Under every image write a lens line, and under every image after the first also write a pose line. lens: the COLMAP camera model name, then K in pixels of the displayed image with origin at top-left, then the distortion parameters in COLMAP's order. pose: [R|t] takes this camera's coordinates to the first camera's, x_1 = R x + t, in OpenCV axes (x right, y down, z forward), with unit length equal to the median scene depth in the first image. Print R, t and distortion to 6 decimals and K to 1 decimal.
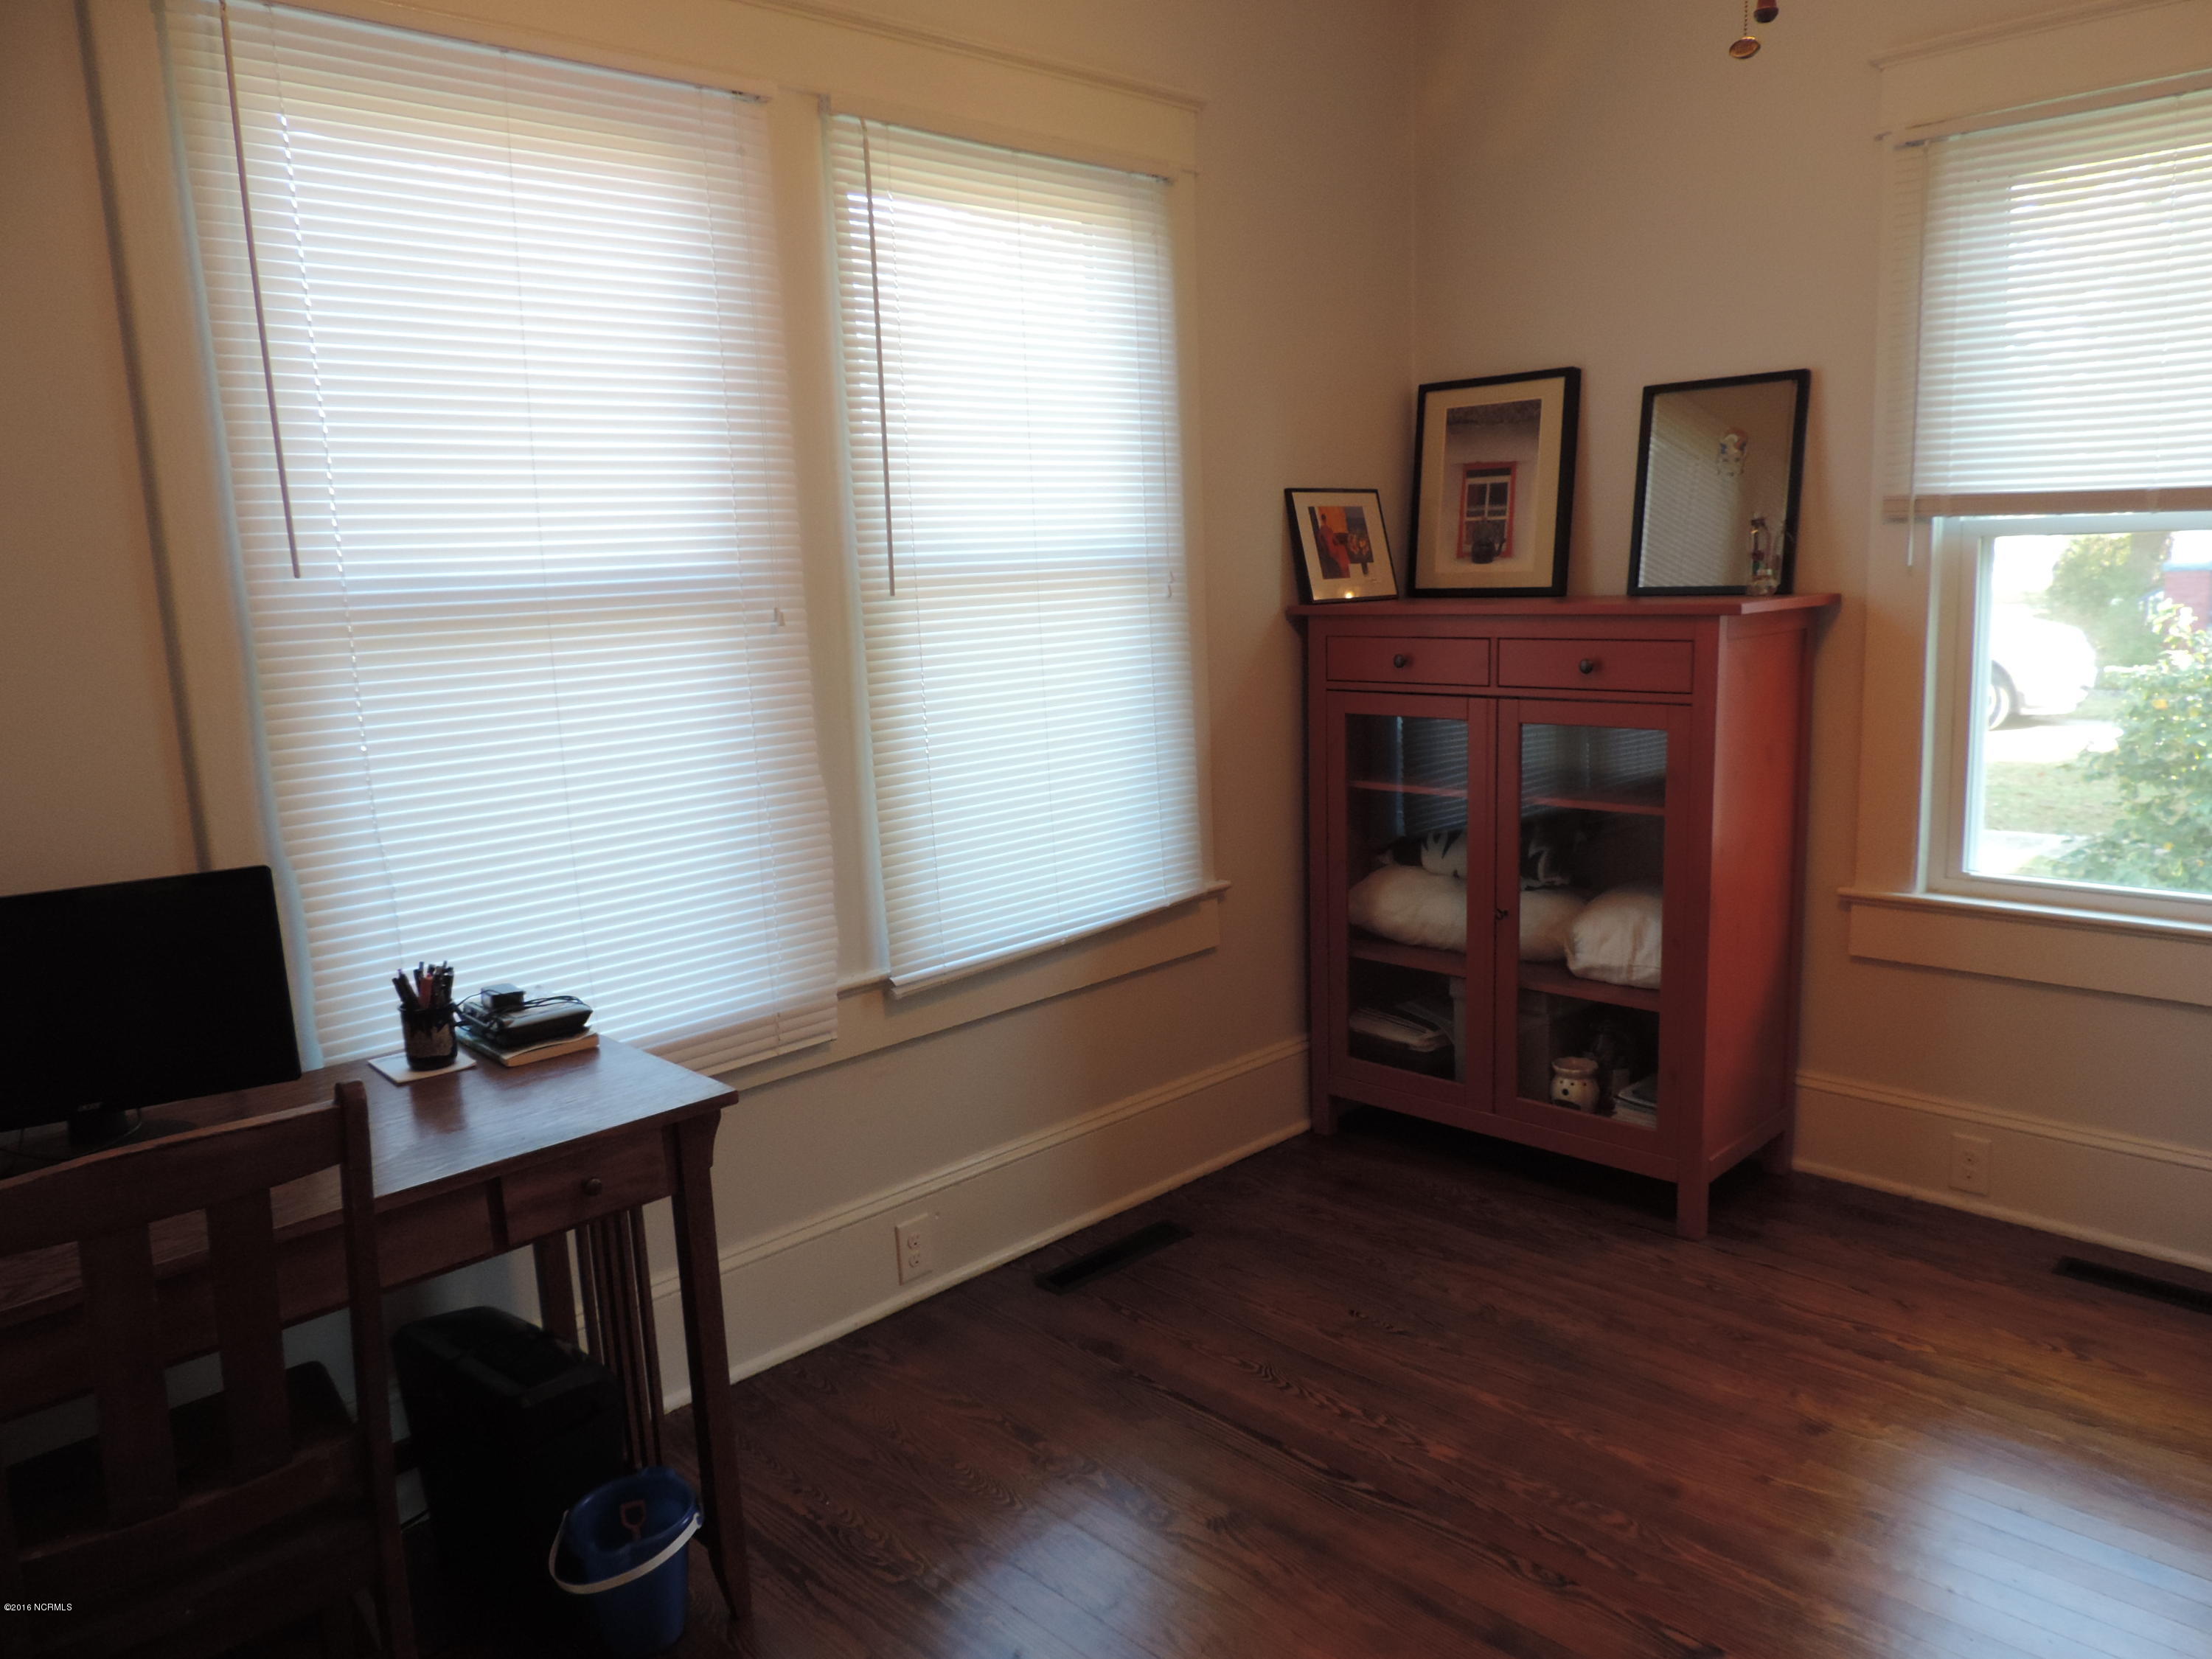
lens RADIAL K [[1567.6, 0, 1115.3], [0, 1567.6, 834.8], [0, 0, 1]] dist [-0.017852, -0.002491]
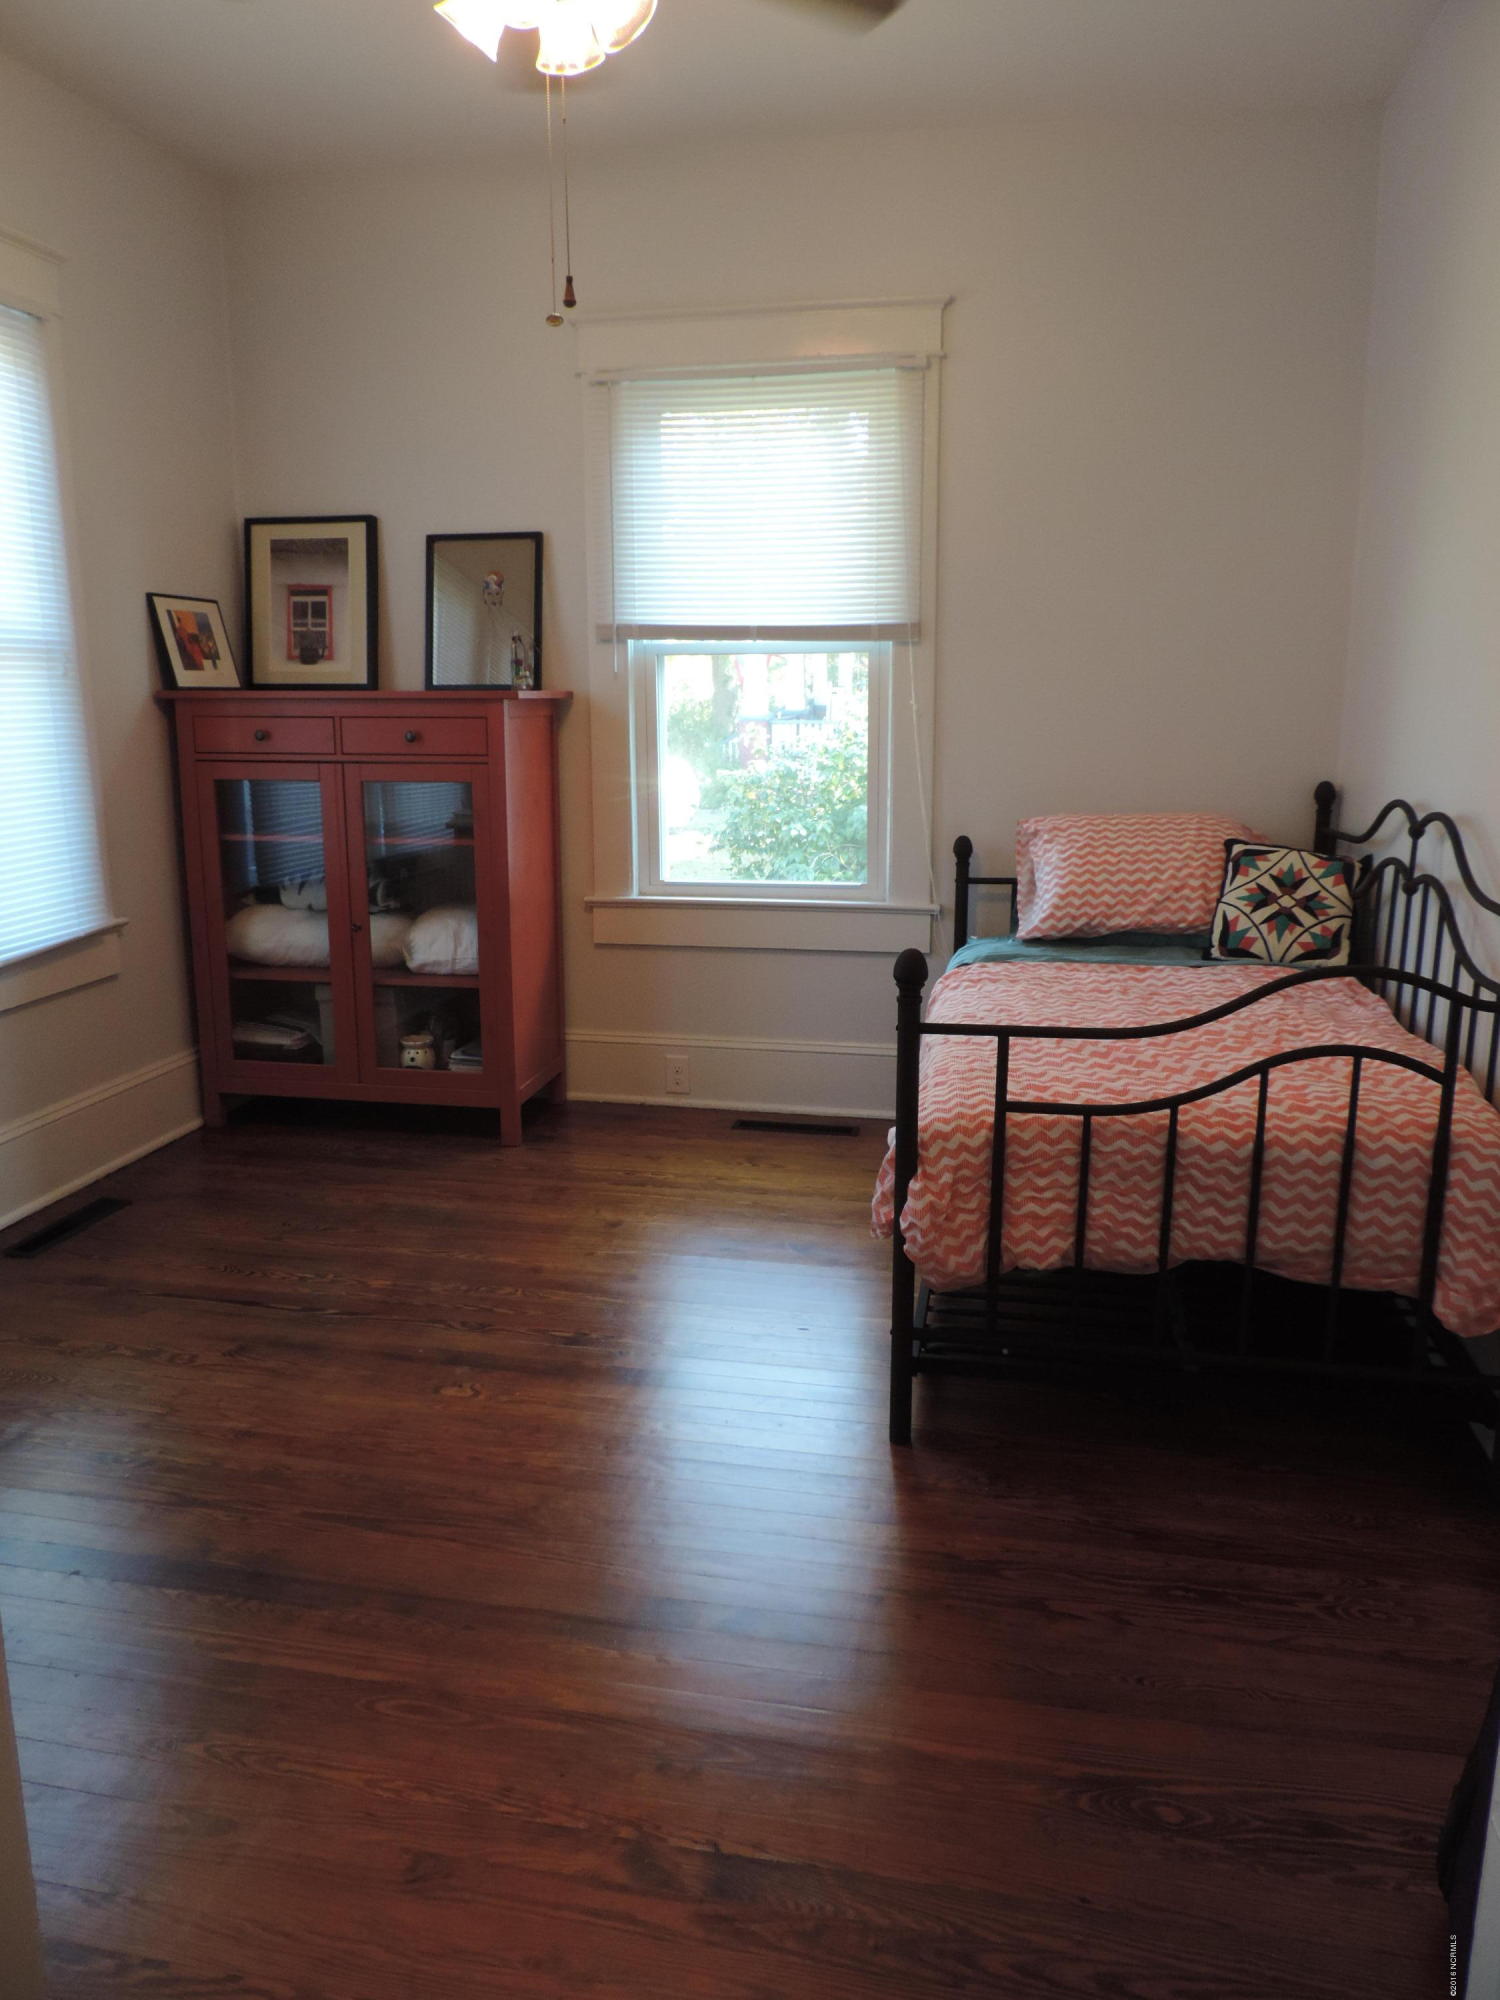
lens RADIAL K [[1417.4, 0, 741.9], [0, 1417.4, 993.1], [0, 0, 1]] dist [-0.017852, -0.002491]
pose [[0.828674, -0.079208, 0.554098, -0.149955], [0.065930, 0.996858, 0.043899, 0.074744], [-0.555835, 0.000154, 0.831293, -0.171311]]
